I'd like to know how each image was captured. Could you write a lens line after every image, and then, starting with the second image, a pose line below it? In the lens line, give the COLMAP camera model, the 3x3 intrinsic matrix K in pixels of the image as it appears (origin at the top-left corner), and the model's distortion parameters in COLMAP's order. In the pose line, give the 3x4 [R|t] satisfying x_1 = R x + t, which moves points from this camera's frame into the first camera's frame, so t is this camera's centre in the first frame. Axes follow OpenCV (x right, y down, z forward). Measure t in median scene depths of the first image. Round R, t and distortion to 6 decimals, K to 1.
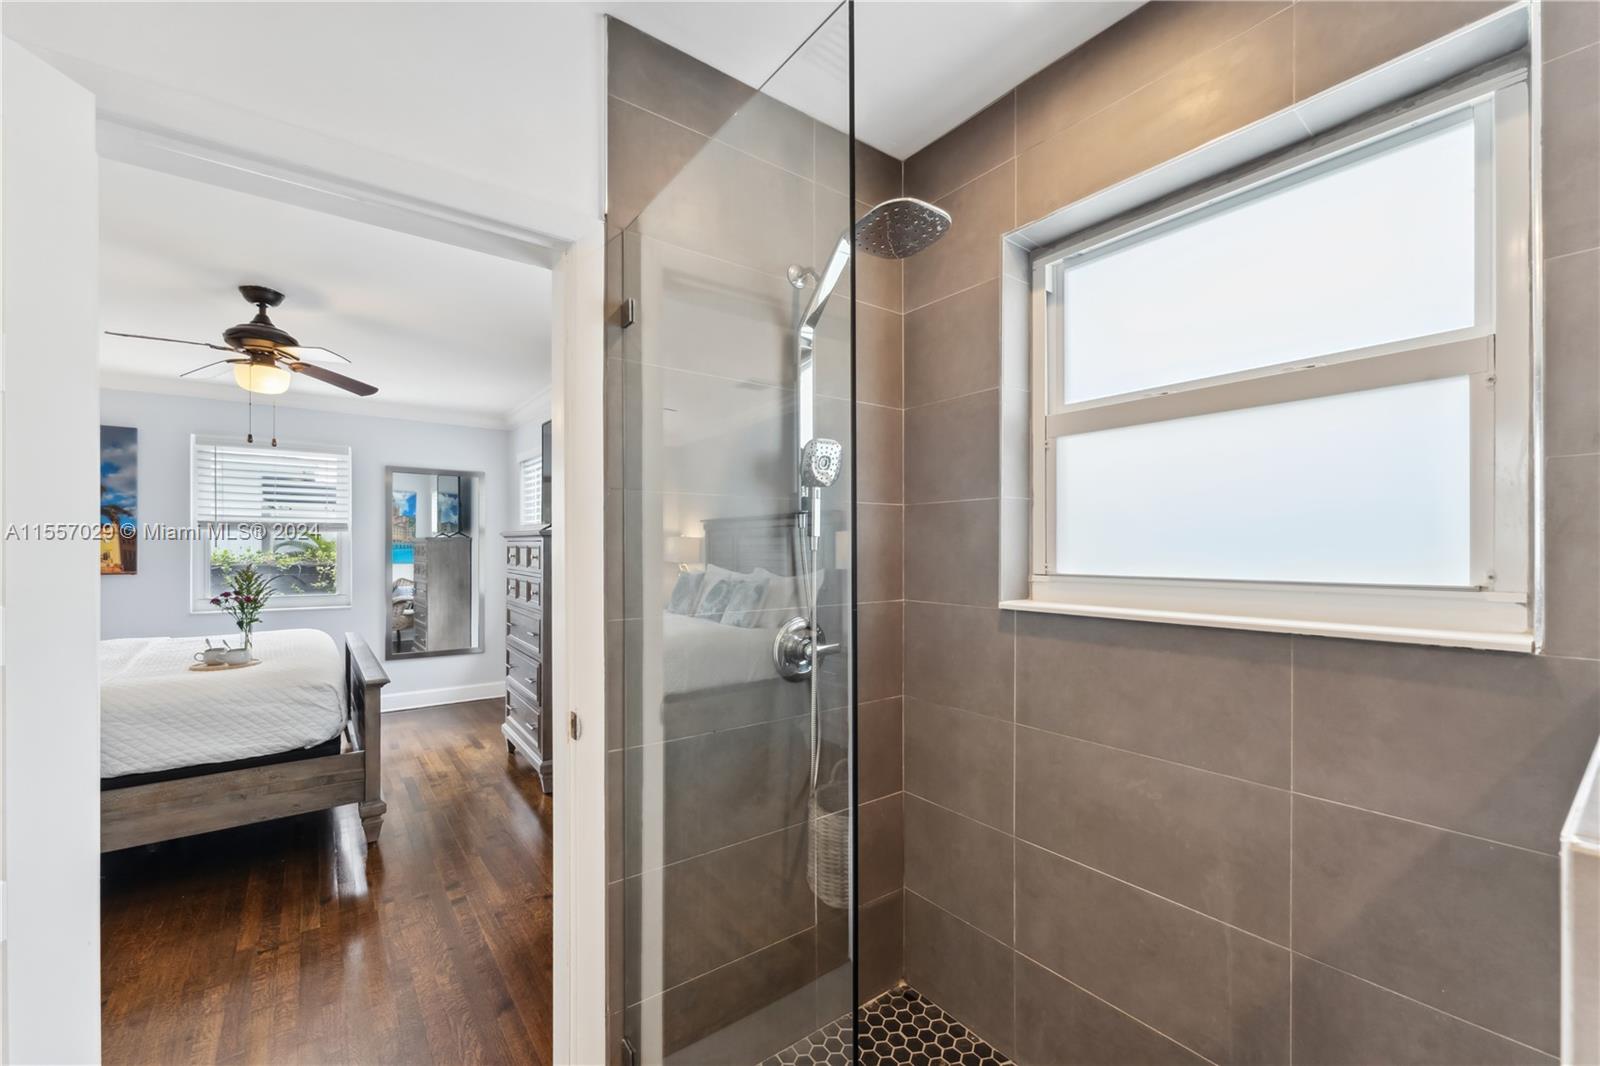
lens RADIAL K [[651.9, 0, 801.3], [0, 651.9, 545.7], [0, 0, 1]] dist [0.001343, -0.000122]
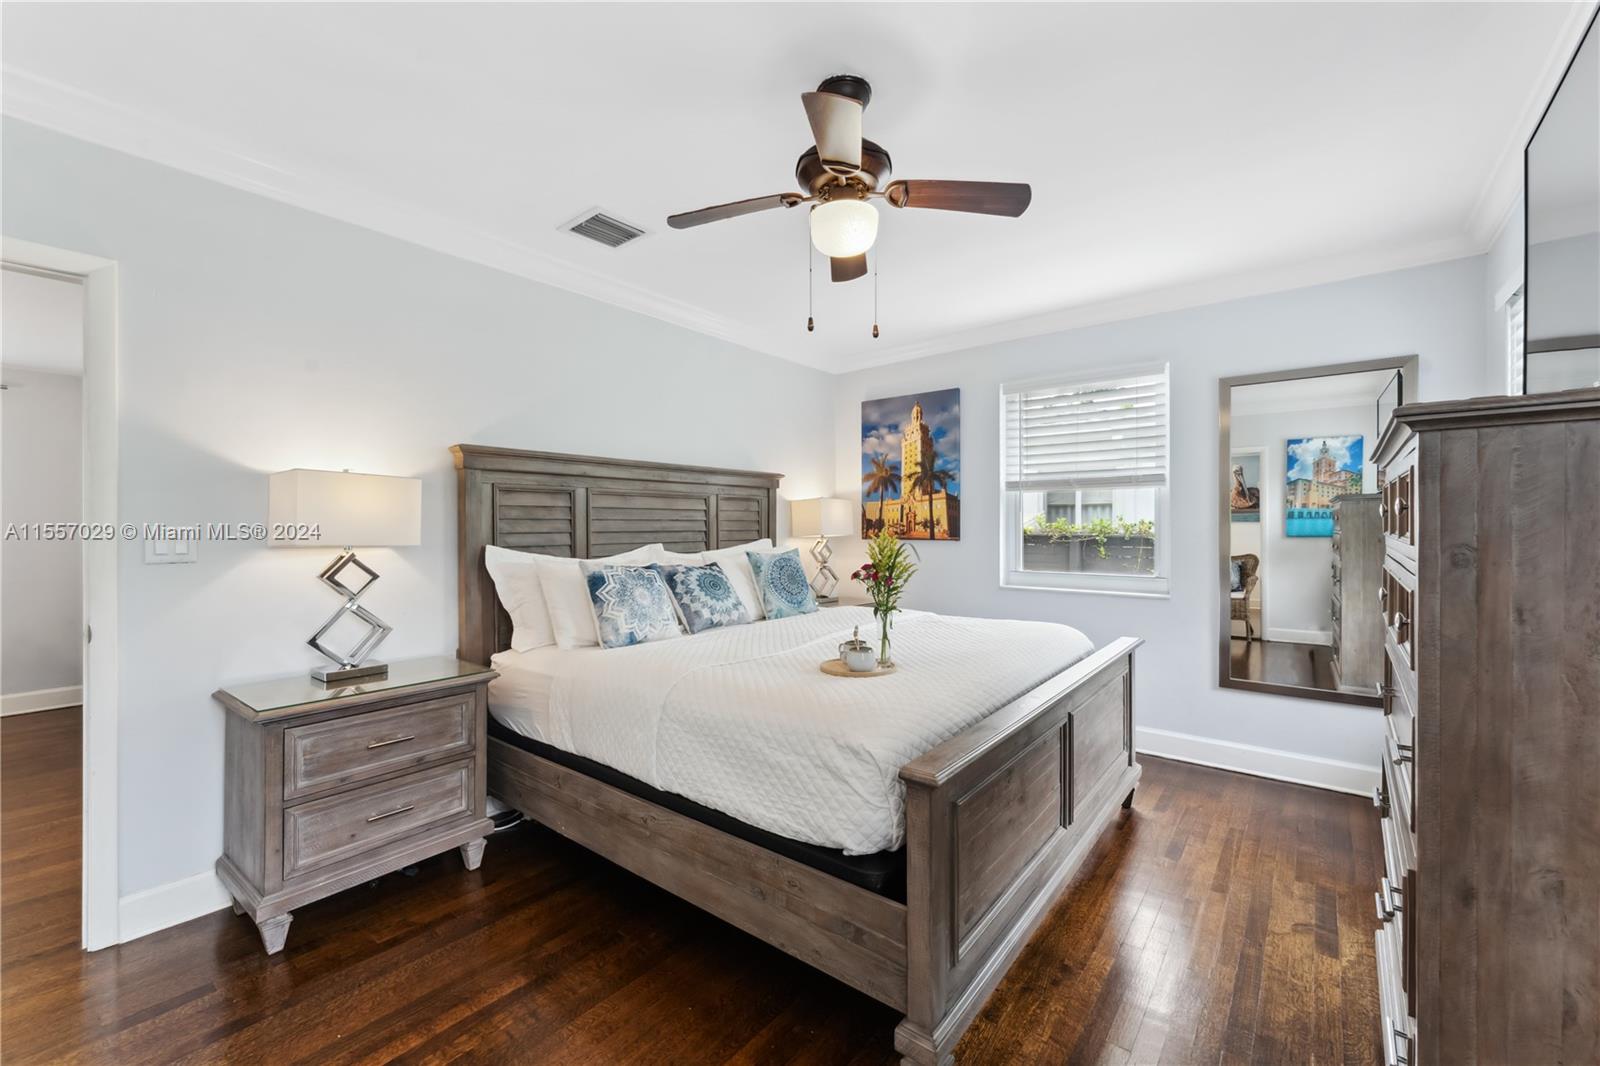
lens RADIAL K [[651.9, 0, 797.5], [0, 651.9, 527.9], [0, 0, 1]] dist [0.001343, -0.000122]
pose [[0.249127, 0.002958, -0.968466, -0.211089], [0.006284, 0.999969, 0.004671, 0.027604], [0.968451, -0.007250, 0.249100, 0.752648]]
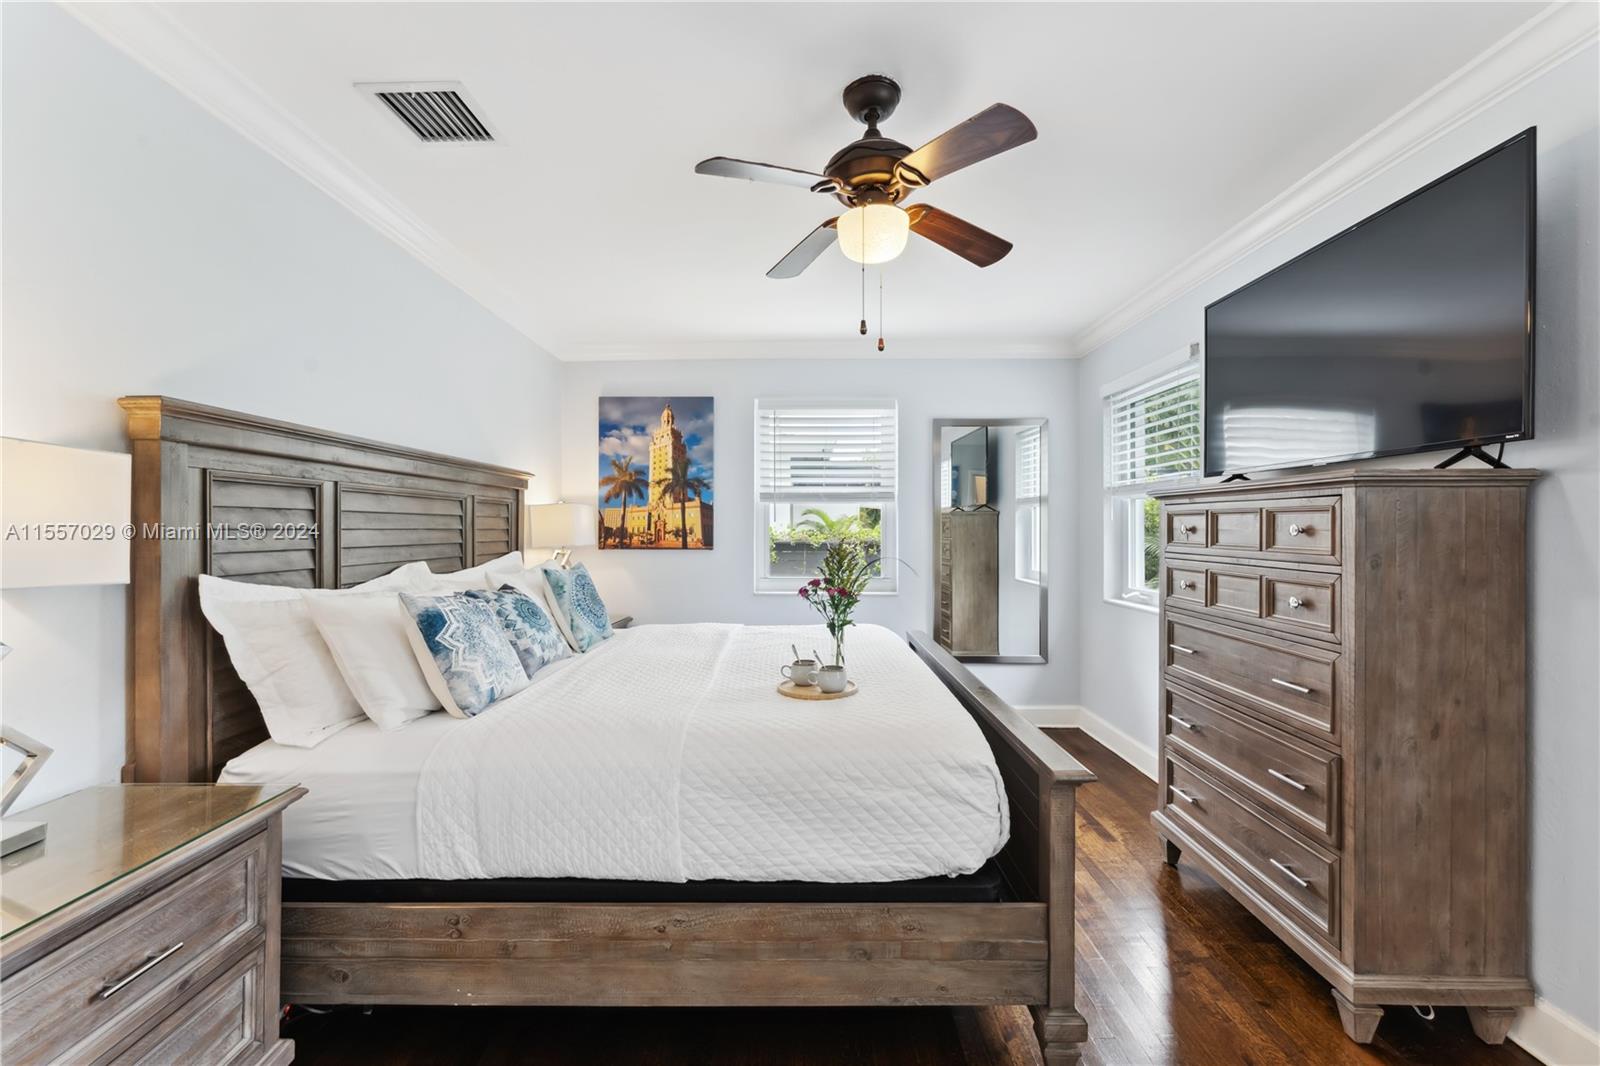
lens RADIAL K [[651.9, 0, 801.7], [0, 651.9, 527.3], [0, 0, 1]] dist [0.001343, -0.000122]
pose [[0.798678, -0.001181, -0.601757, -0.482825], [0.001628, 0.999999, 0.000199, 0.016071], [0.601756, -0.001139, 0.798679, 0.446109]]
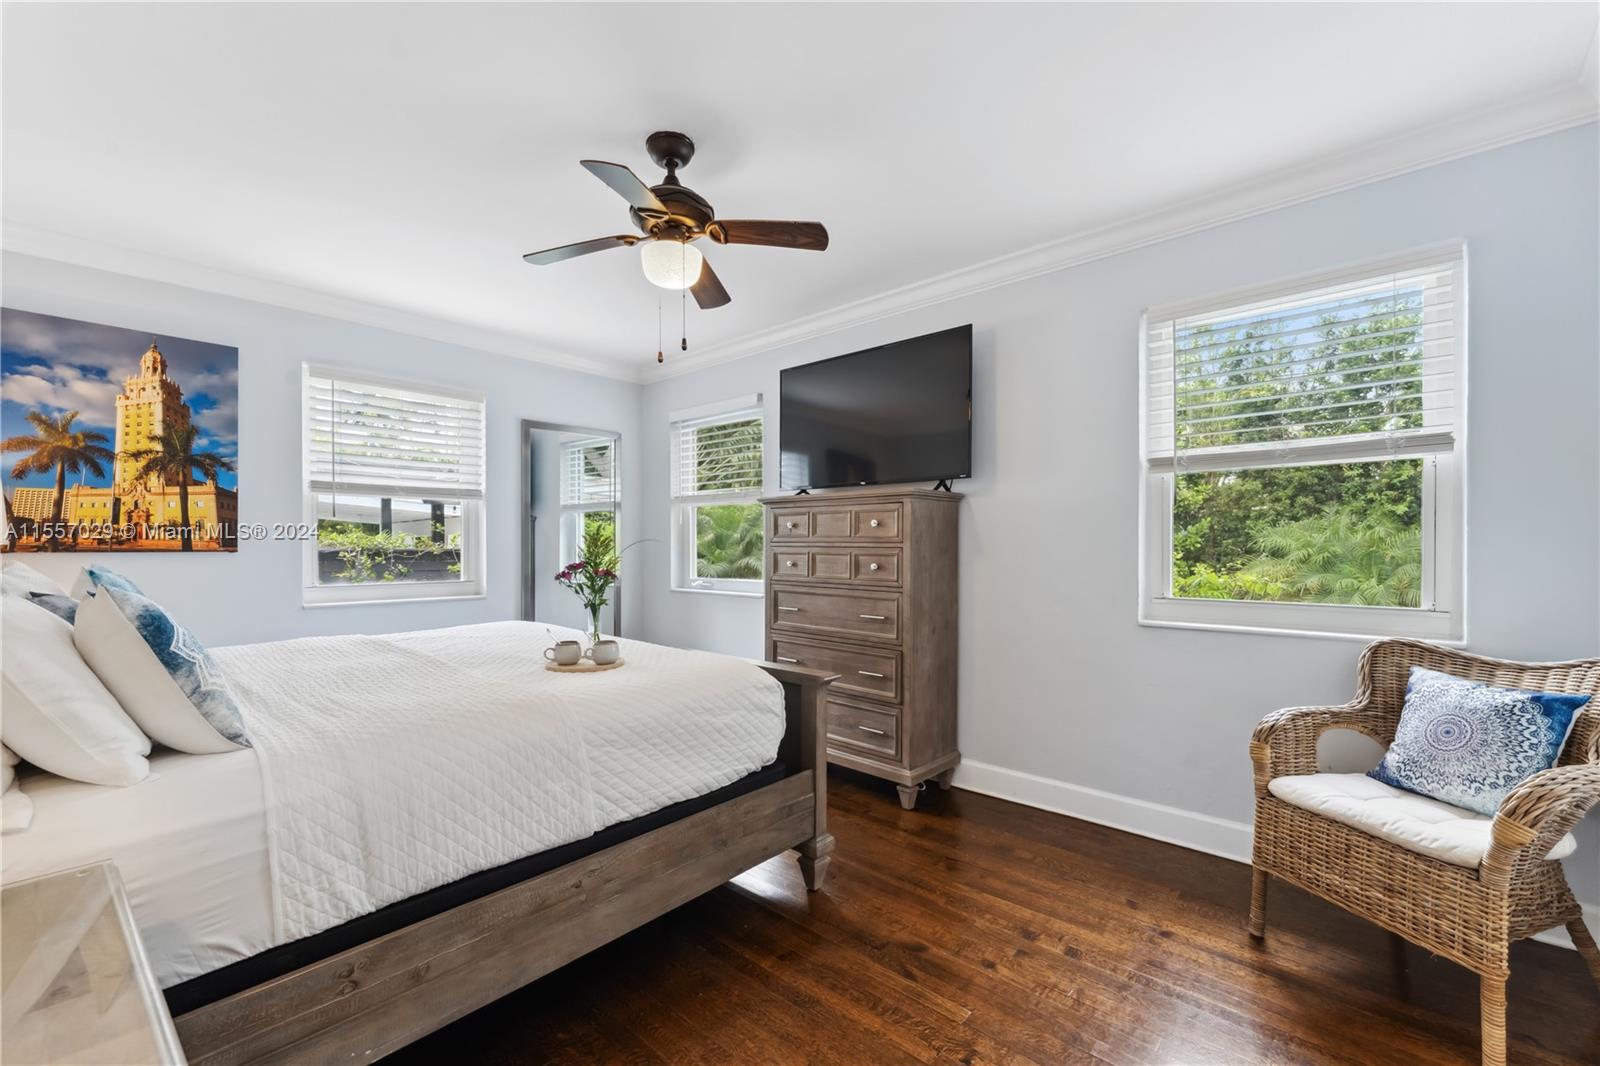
lens RADIAL K [[651.9, 0, 799.7], [0, 651.9, 546.7], [0, 0, 1]] dist [0.001343, -0.000122]
pose [[0.981232, -0.001317, 0.192825, -0.779783], [0.000037, 0.999978, 0.006643, 0.048368], [-0.192830, -0.006511, 0.981211, 0.246598]]
